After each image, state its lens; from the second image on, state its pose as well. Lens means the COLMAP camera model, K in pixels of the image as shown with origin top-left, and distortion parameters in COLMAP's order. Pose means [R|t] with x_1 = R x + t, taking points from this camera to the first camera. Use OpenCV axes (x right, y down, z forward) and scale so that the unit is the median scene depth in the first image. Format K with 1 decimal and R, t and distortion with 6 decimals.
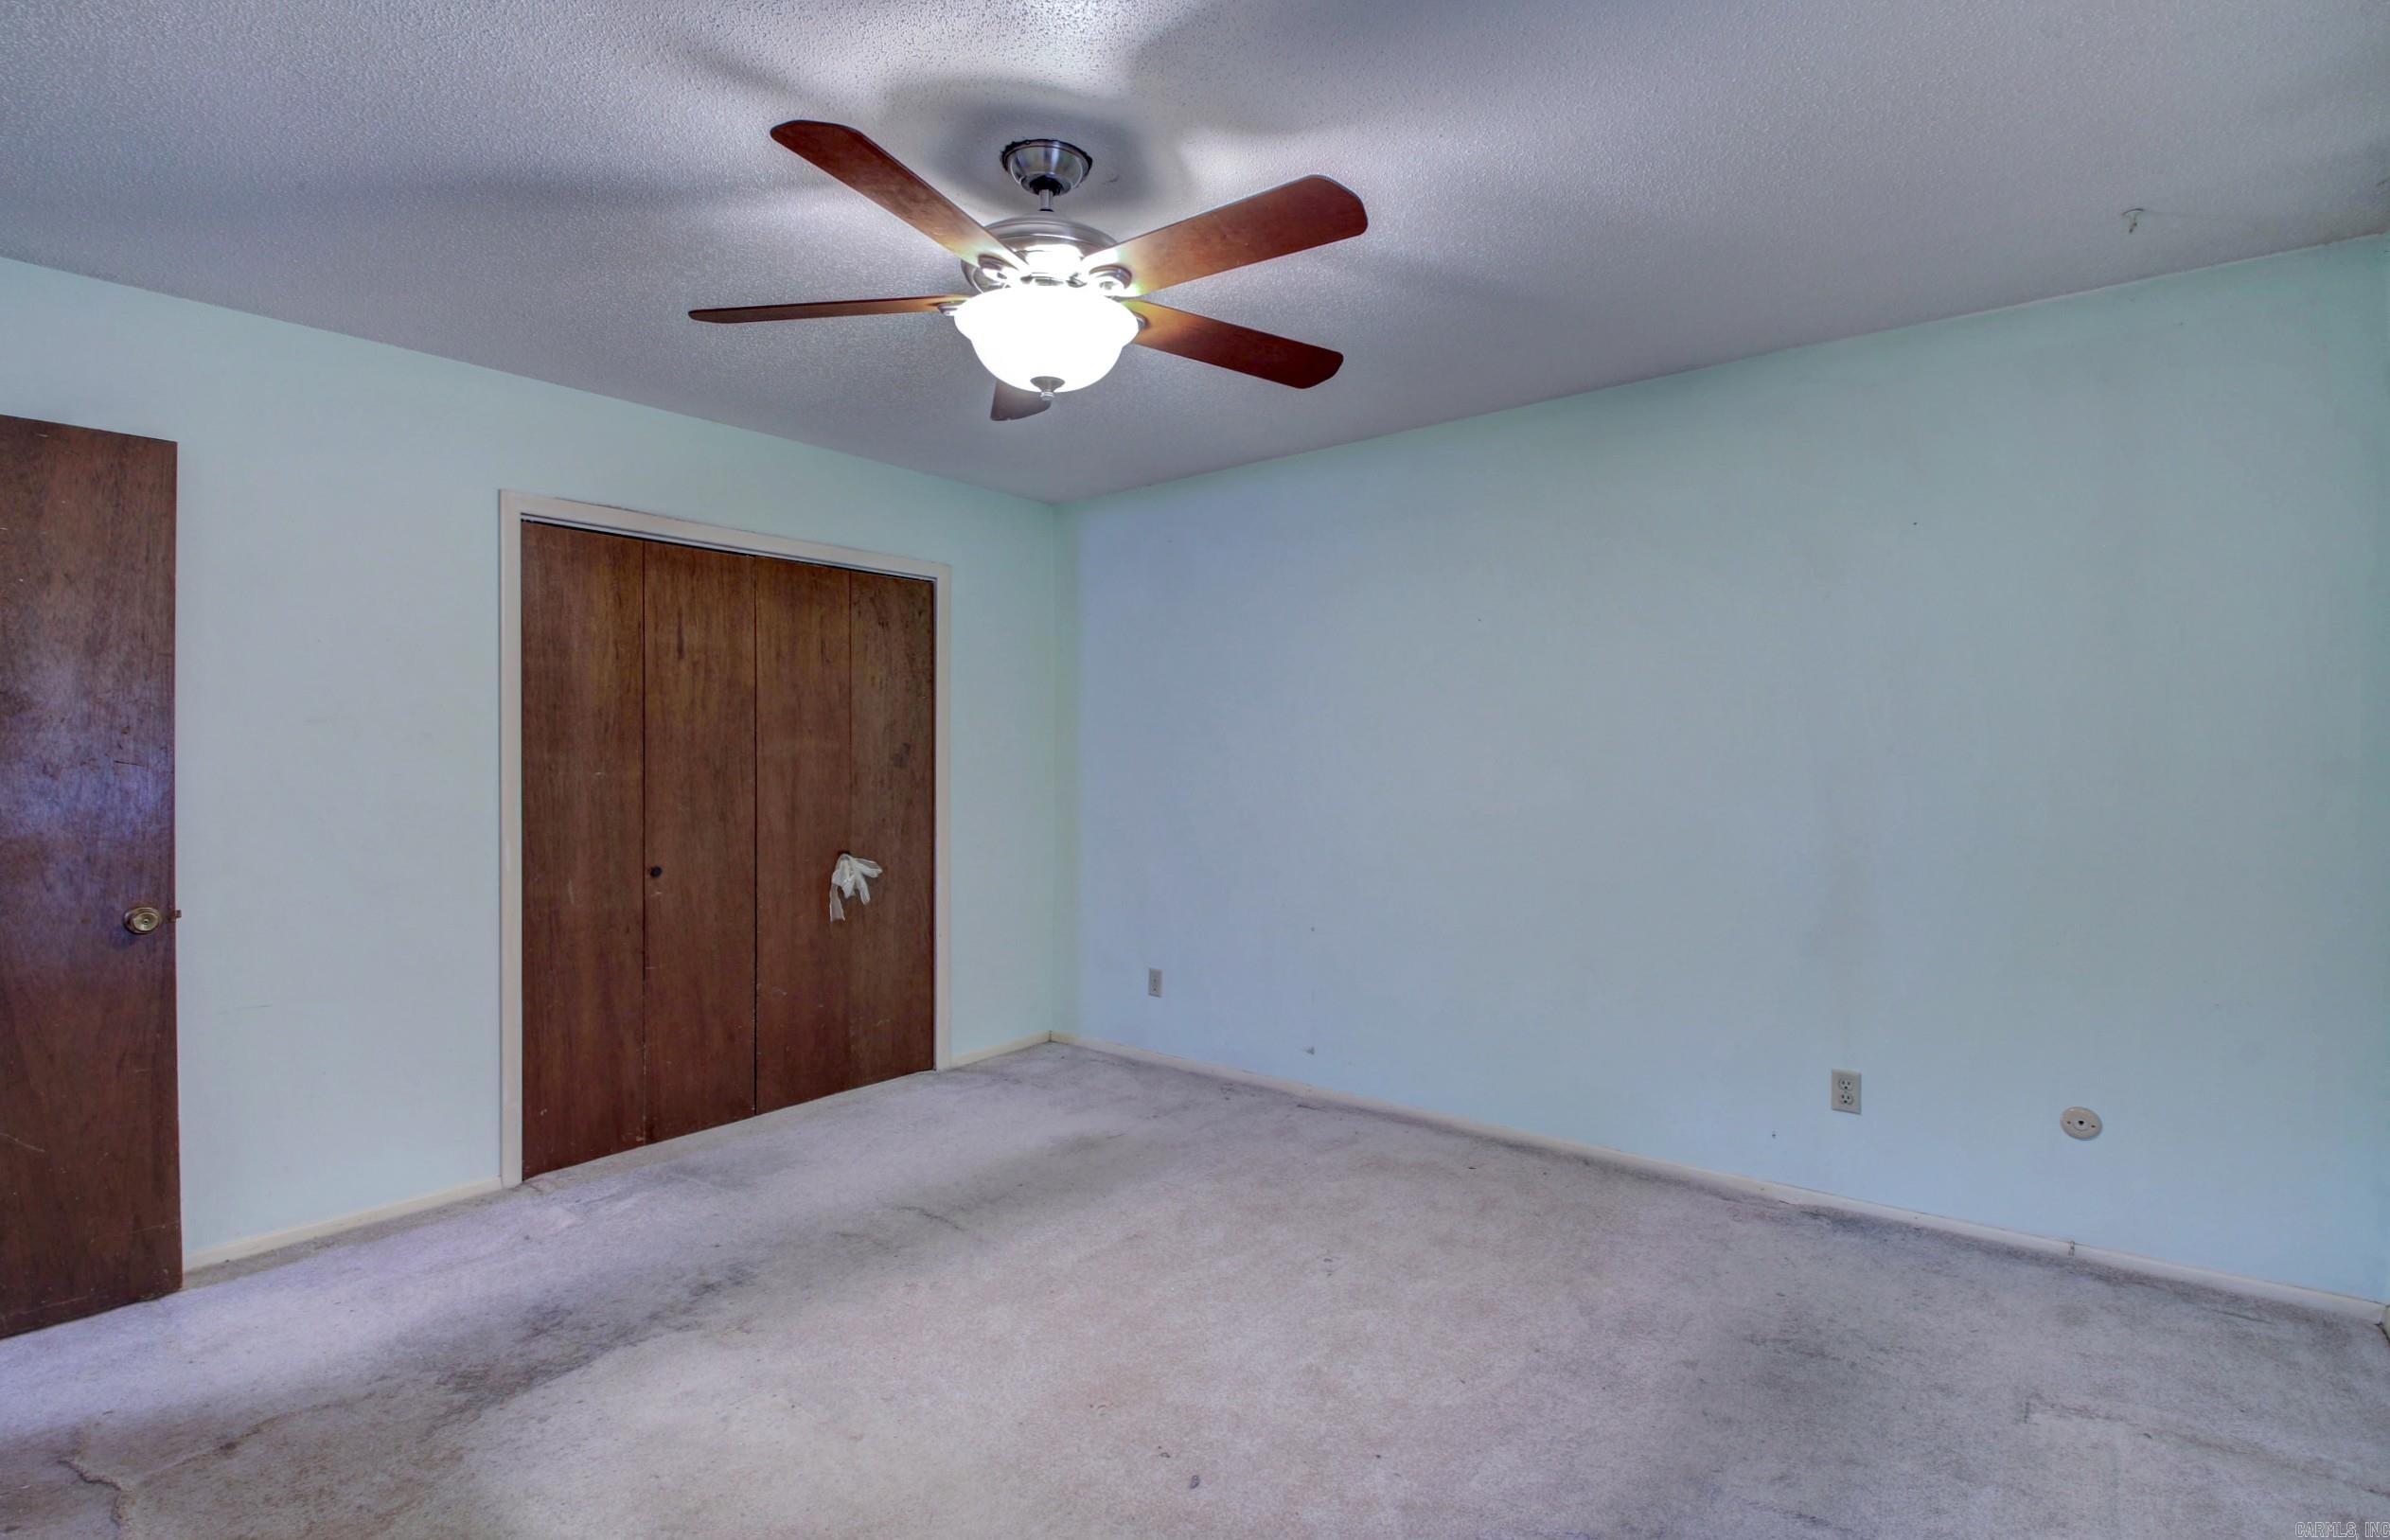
lens RADIAL K [[1118.7, 0, 1195.4], [0, 1118.7, 761.0], [0, 0, 1]] dist [-0.001394, -0.014958]
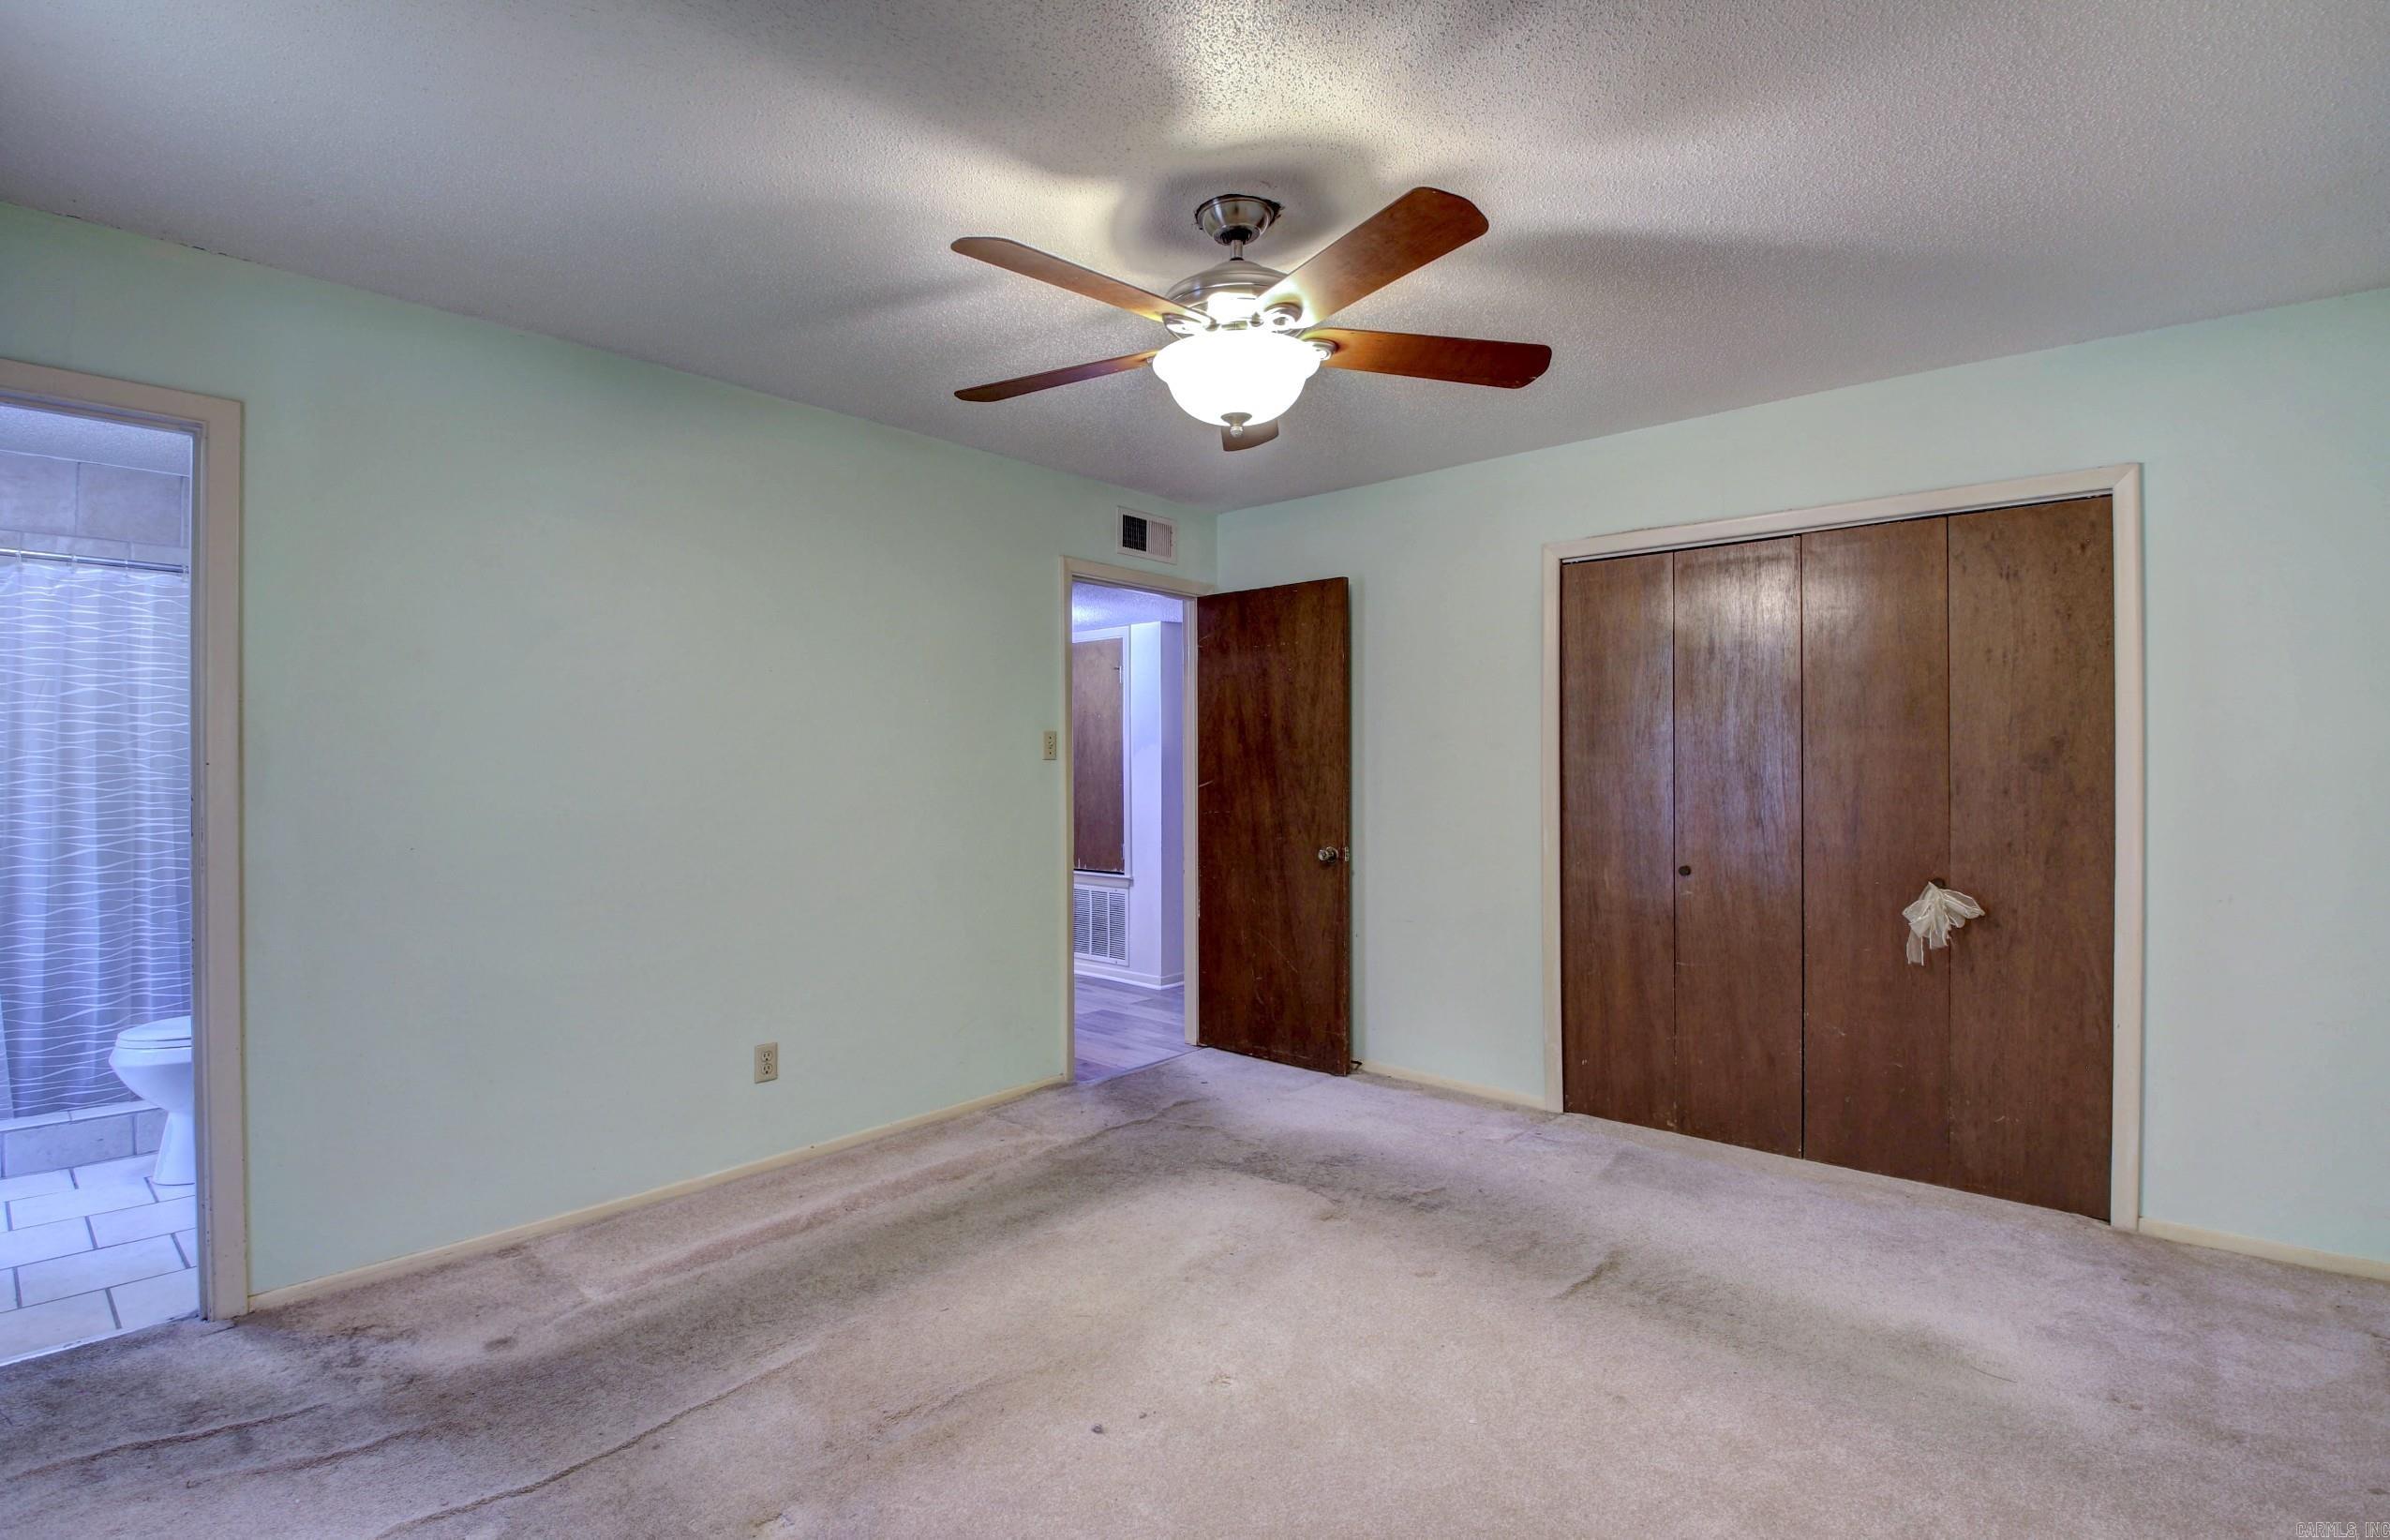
lens RADIAL K [[1118.8, 0, 1195.8], [0, 1118.8, 768.2], [0, 0, 1]] dist [-0.001394, -0.014958]
pose [[-0.056955, 0.006314, -0.998357, 0.558921], [0.004292, 0.999972, 0.006080, -0.003651], [0.998368, -0.003939, -0.056981, 0.600026]]
